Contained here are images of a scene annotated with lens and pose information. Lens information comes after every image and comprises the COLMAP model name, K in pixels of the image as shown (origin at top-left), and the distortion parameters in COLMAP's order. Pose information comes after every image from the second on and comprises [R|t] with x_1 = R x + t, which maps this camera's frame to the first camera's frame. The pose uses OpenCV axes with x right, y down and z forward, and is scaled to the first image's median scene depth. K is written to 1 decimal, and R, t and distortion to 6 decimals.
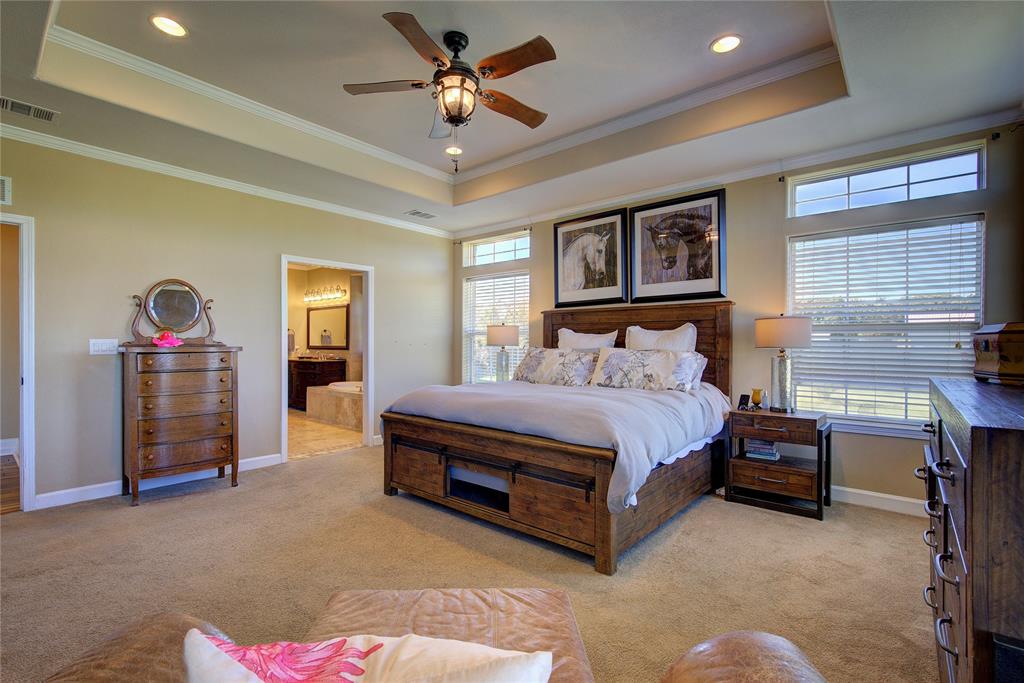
lens RADIAL K [[463.8, 0, 518.7], [0, 463.8, 341.7], [0, 0, 1]] dist [-0.003328, 0.001787]
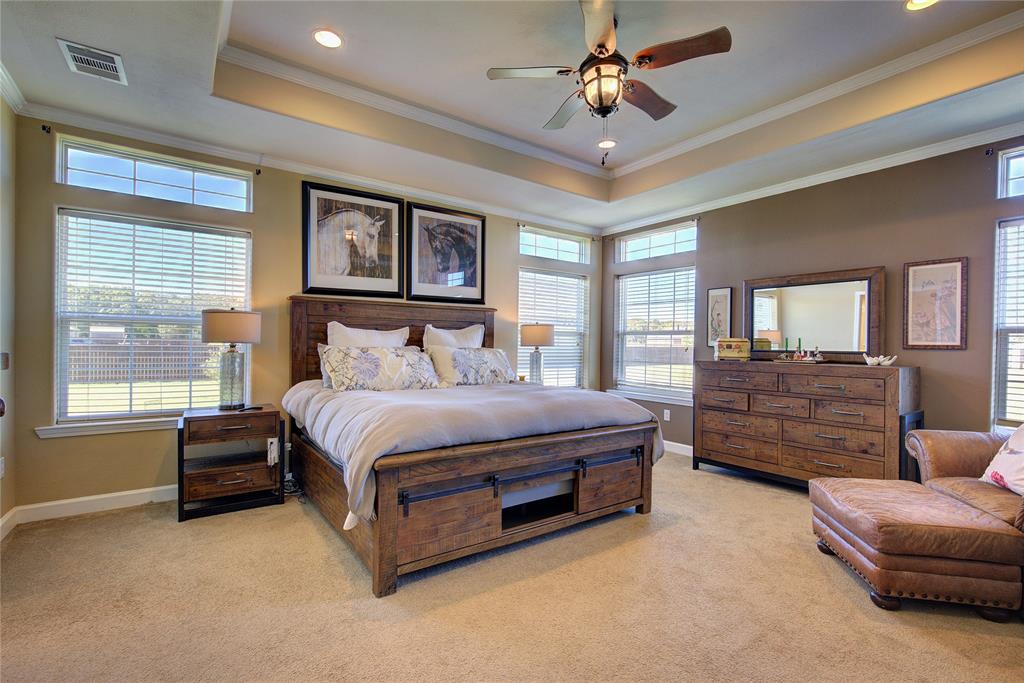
lens RADIAL K [[463.8, 0, 516.0], [0, 463.8, 340.4], [0, 0, 1]] dist [-0.003328, 0.001787]
pose [[0.242830, 0.005399, 0.970054, -0.653141], [-0.015861, 0.999873, -0.001595, -0.000116], [-0.969939, -0.014999, 0.242885, 0.552902]]
